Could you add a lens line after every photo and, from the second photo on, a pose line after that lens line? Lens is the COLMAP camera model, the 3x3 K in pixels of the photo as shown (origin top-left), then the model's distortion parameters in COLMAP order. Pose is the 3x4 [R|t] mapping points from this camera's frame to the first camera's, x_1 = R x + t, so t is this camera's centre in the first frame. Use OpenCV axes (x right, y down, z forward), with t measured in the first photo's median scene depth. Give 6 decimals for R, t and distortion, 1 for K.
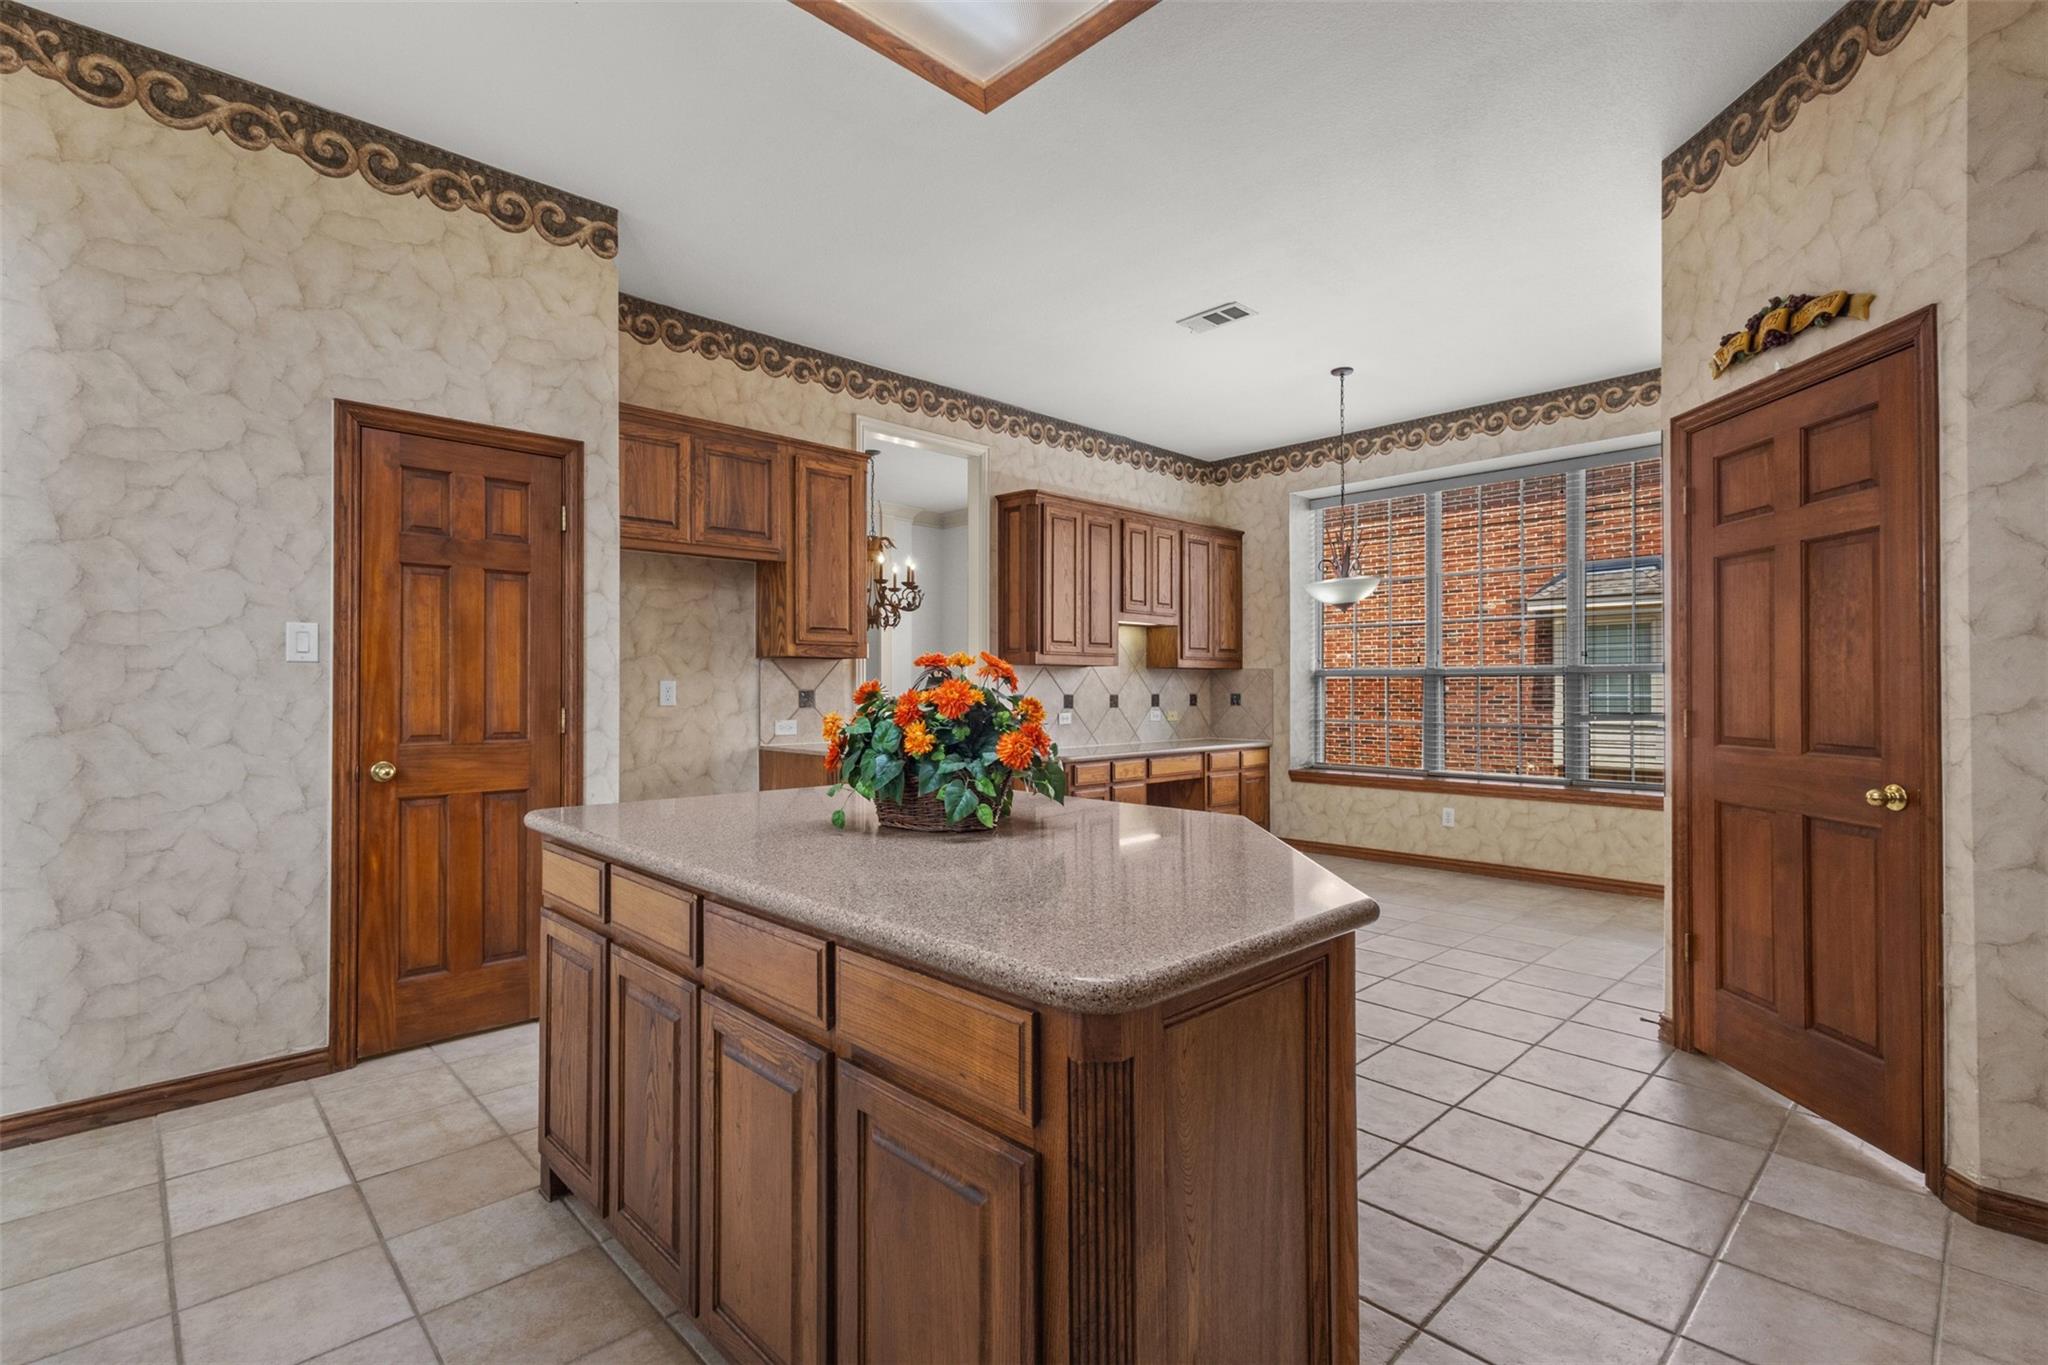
lens RADIAL K [[942.9, 0, 1024.0], [0, 942.9, 682.5], [0, 0, 1]] dist [0.001138, -0.000227]
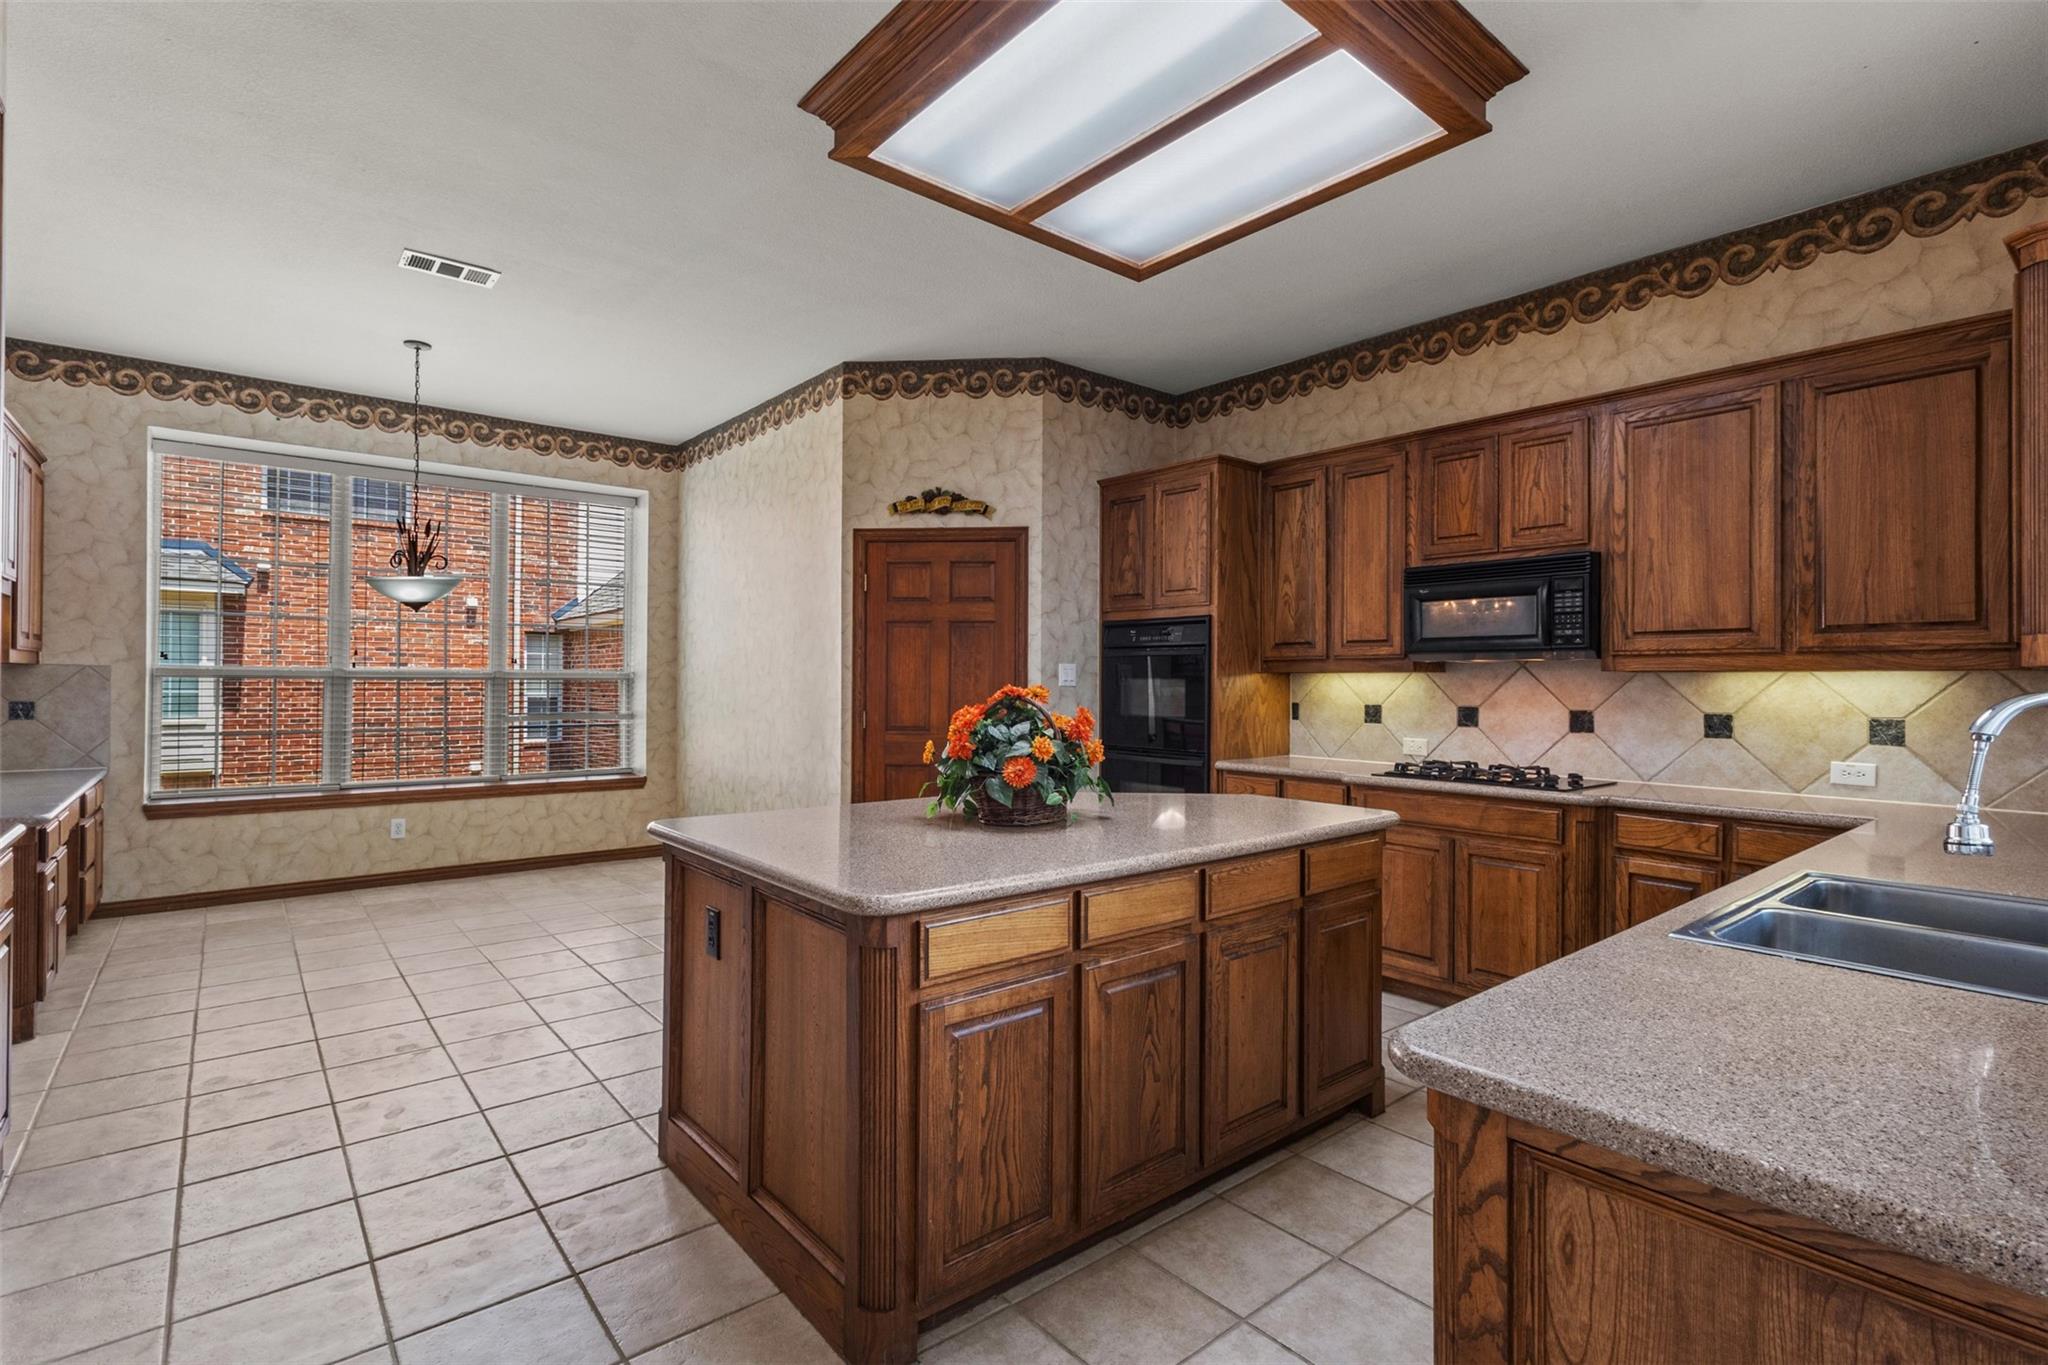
lens RADIAL K [[960.4, 0, 1024.0], [0, 960.4, 682.5], [0, 0, 1]] dist [-0.001403, -0.000054]
pose [[0.069524, 0.000844, 0.997580, -0.539956], [-0.012636, 0.999920, 0.000034, -0.013847], [-0.997500, -0.012607, 0.069529, 0.352766]]
